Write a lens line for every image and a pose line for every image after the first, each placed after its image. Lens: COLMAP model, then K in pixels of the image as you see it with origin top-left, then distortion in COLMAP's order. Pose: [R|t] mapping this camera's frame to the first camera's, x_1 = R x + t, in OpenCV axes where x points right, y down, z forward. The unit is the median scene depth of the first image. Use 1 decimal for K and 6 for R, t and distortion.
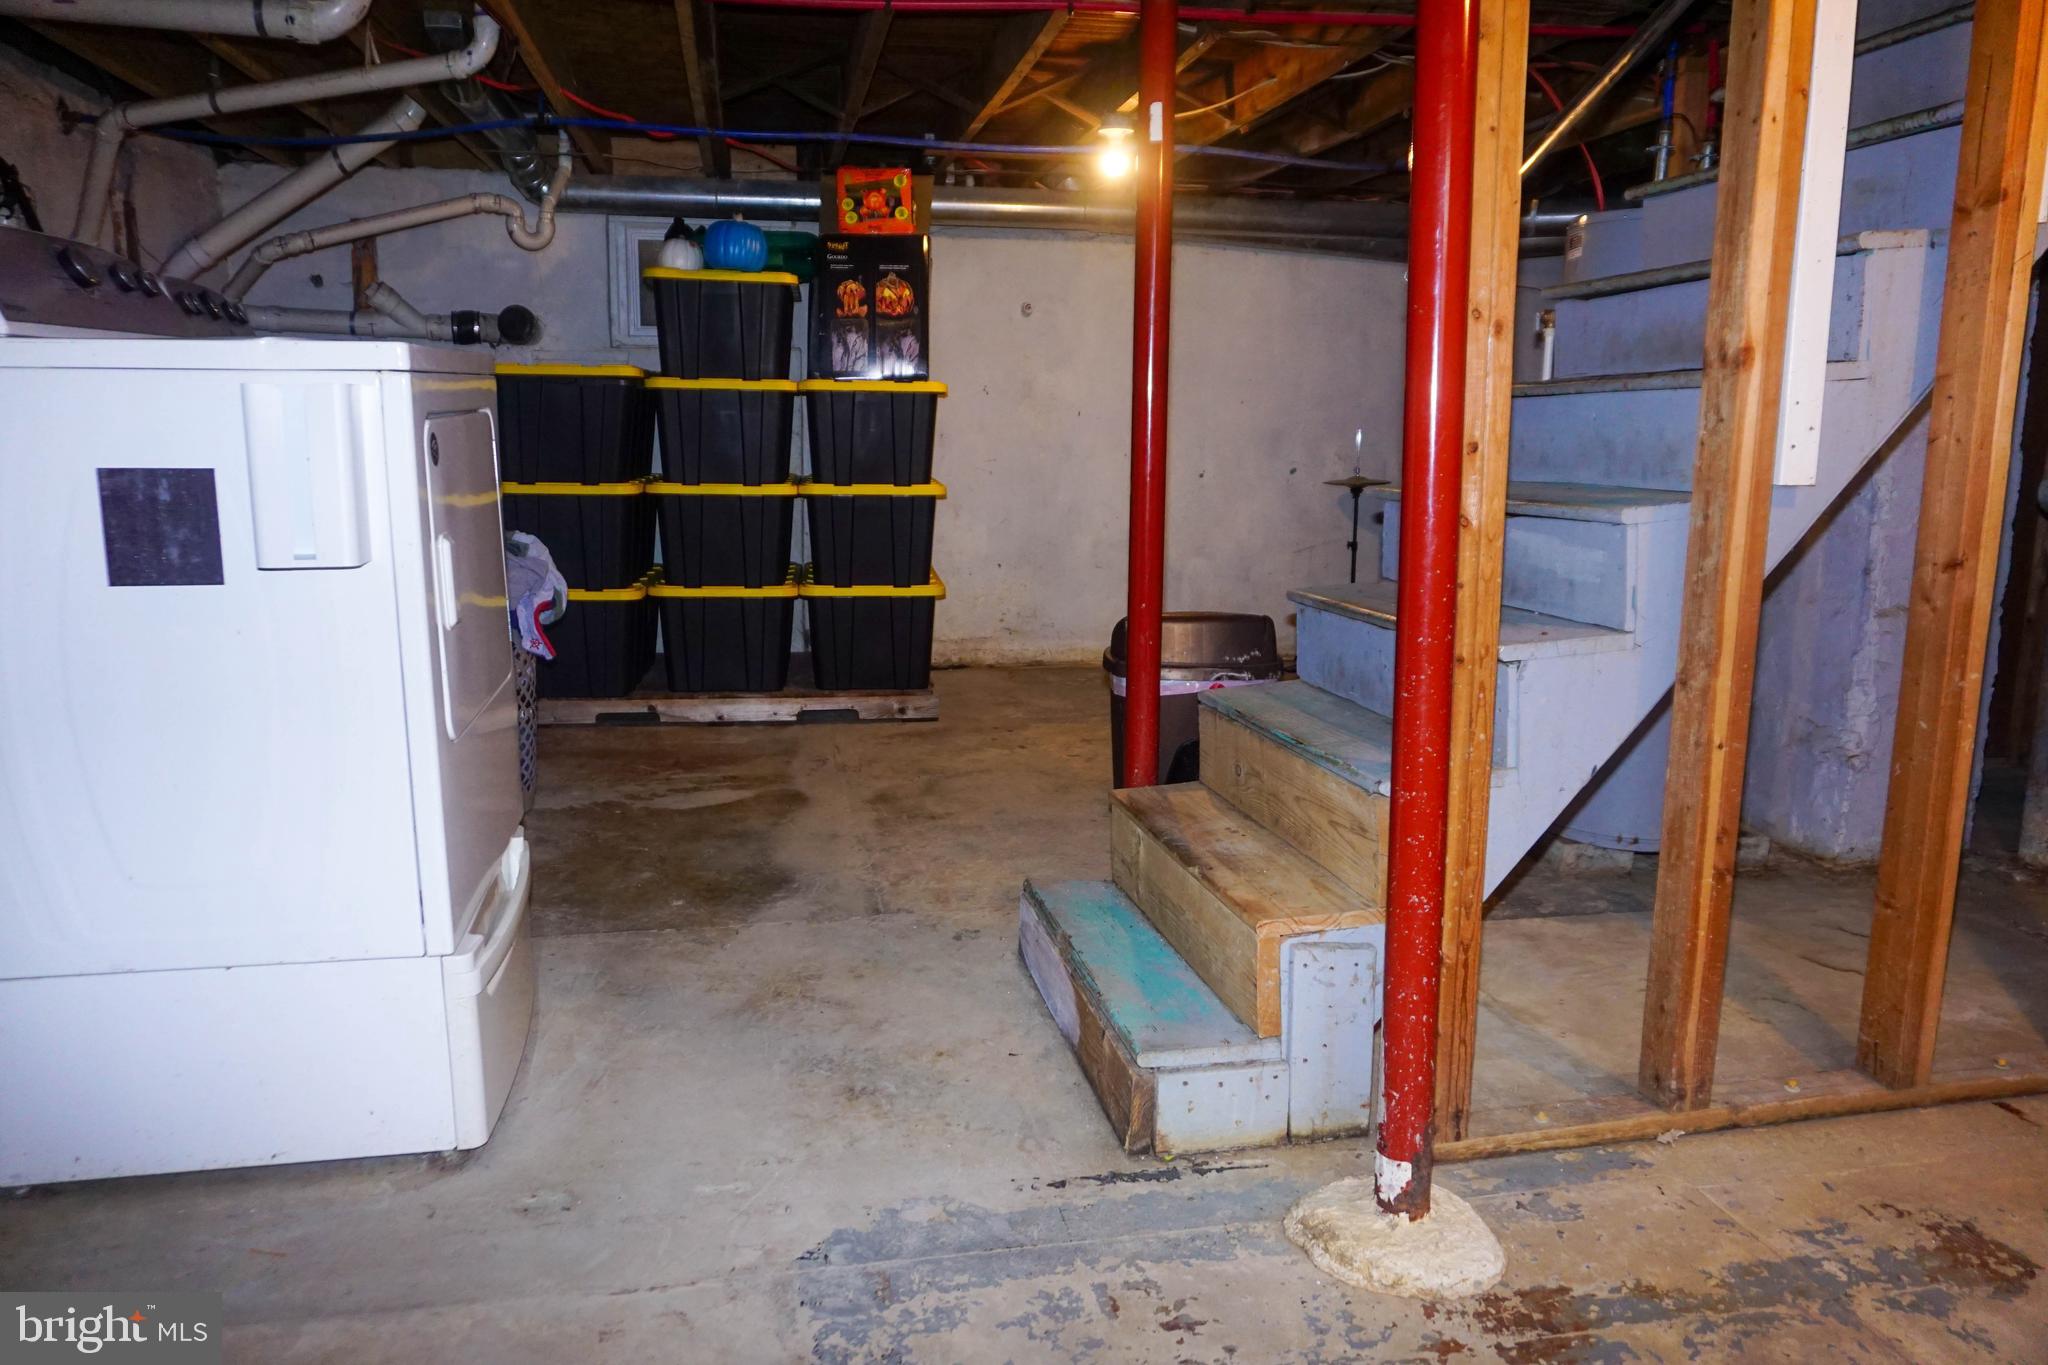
lens RADIAL K [[1424.5, 0, 1005.1], [0, 1424.5, 673.3], [0, 0, 1]] dist [-0.051515, 0.033821]
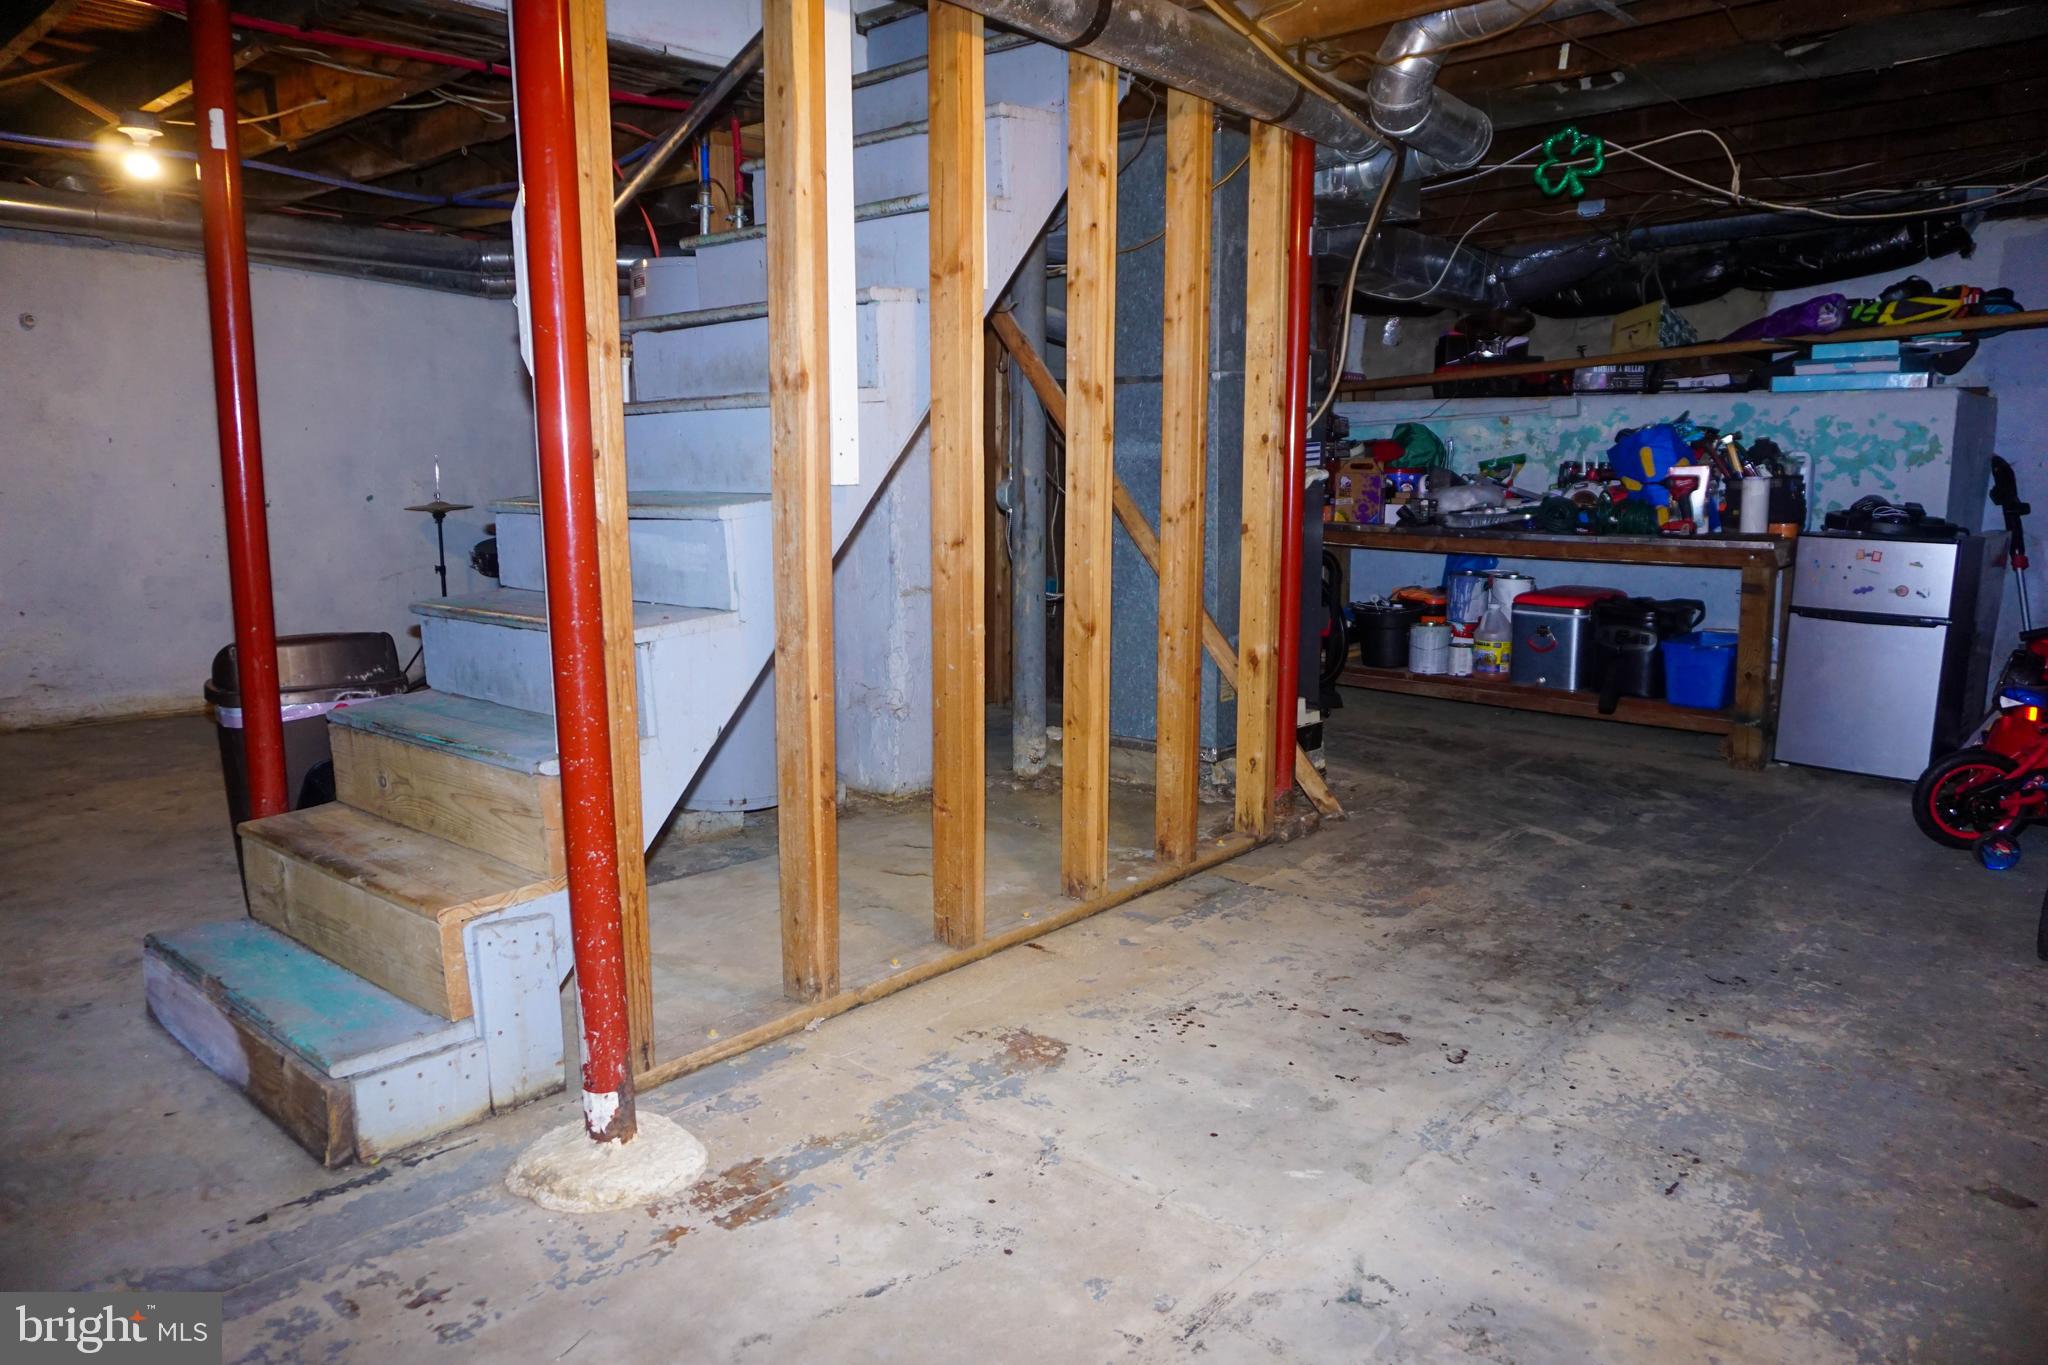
lens RADIAL K [[1424.5, 0, 1011.2], [0, 1424.5, 677.3], [0, 0, 1]] dist [-0.051515, 0.033821]
pose [[0.790780, -0.089233, 0.605561, -0.100000], [0.105347, 0.994395, 0.008961, 0.039357], [-0.602966, 0.056708, 0.795749, -0.083697]]
